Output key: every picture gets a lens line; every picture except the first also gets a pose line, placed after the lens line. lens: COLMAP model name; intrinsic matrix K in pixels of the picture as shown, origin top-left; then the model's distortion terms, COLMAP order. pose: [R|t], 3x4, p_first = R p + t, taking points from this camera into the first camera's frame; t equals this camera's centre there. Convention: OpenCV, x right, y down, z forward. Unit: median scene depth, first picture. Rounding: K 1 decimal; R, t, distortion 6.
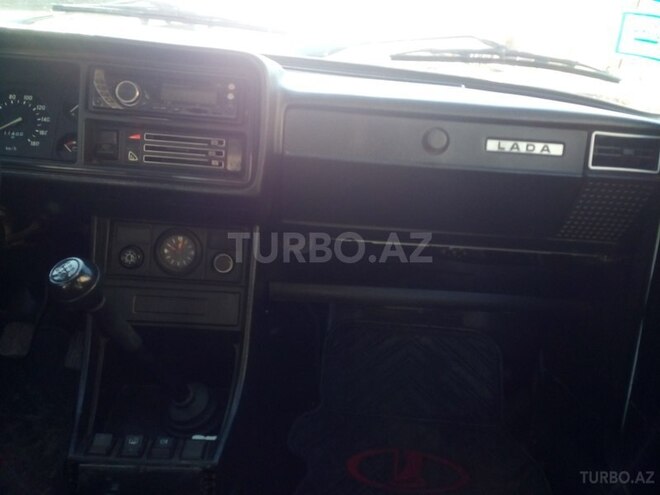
lens RADIAL K [[603.5, 0, 330.3], [0, 603.5, 280.7], [0, 0, 1]] dist [0.076223, -0.128963]
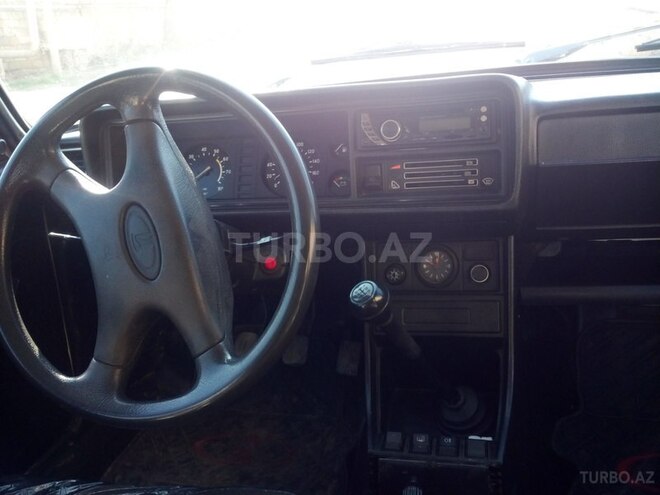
lens RADIAL K [[603.5, 0, 330.3], [0, 603.5, 280.7], [0, 0, 1]] dist [0.076223, -0.128963]
pose [[0.944098, -0.065529, -0.323087, -0.091393], [0.064789, 0.997814, -0.013055, -0.022049], [0.323236, -0.008607, 0.946279, -0.099154]]
